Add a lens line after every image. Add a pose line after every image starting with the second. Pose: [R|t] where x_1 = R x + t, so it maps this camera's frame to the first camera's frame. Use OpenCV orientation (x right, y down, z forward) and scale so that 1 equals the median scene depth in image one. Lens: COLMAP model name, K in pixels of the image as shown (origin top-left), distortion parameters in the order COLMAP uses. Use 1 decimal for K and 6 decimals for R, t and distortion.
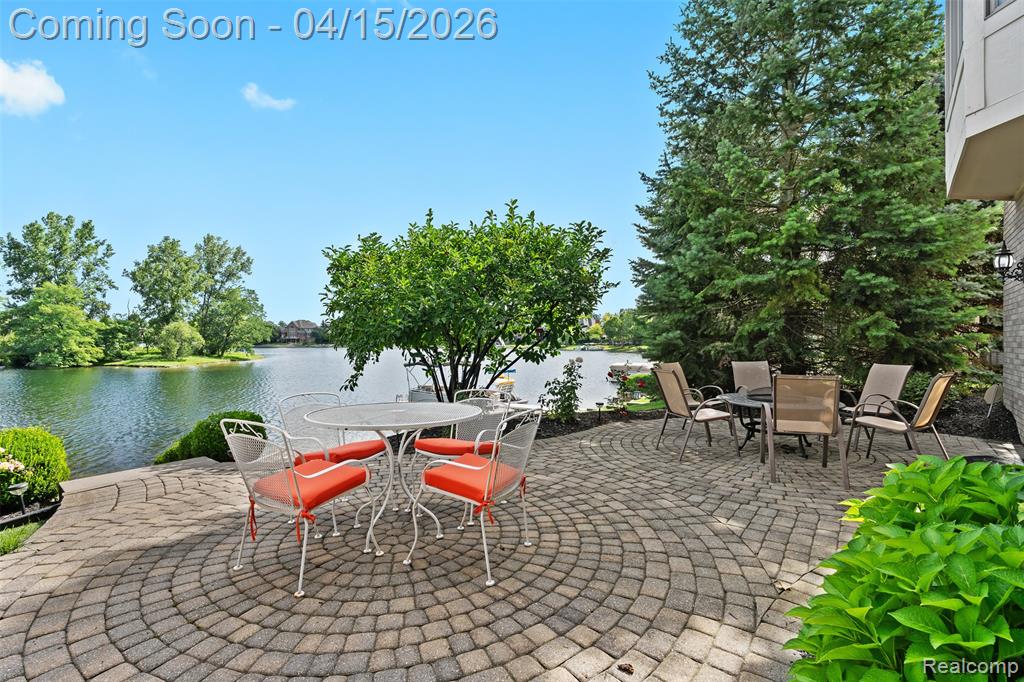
lens RADIAL K [[460.7, 0, 509.5], [0, 460.7, 340.6], [0, 0, 1]] dist [-0.019145, 0.006185]
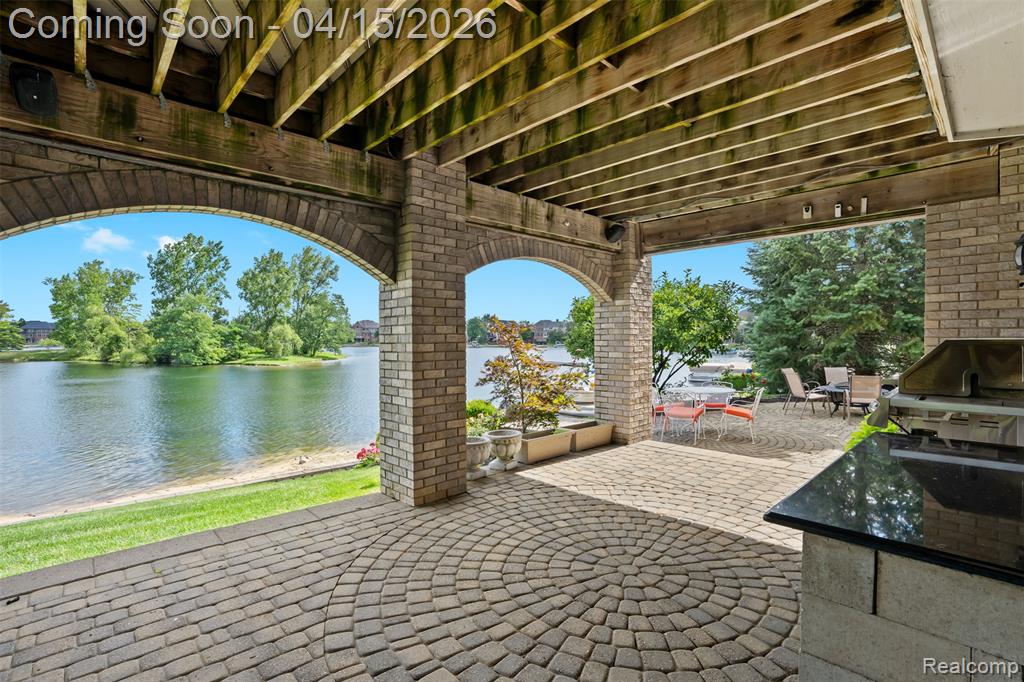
lens RADIAL K [[471.0, 0, 511.0], [0, 471.0, 341.9], [0, 0, 1]] dist [-0.073228, 0.026602]
pose [[0.993594, -0.001220, -0.113002, -0.348602], [0.001832, 0.999984, 0.005305, -0.043326], [0.112994, -0.005478, 0.993581, -0.593869]]
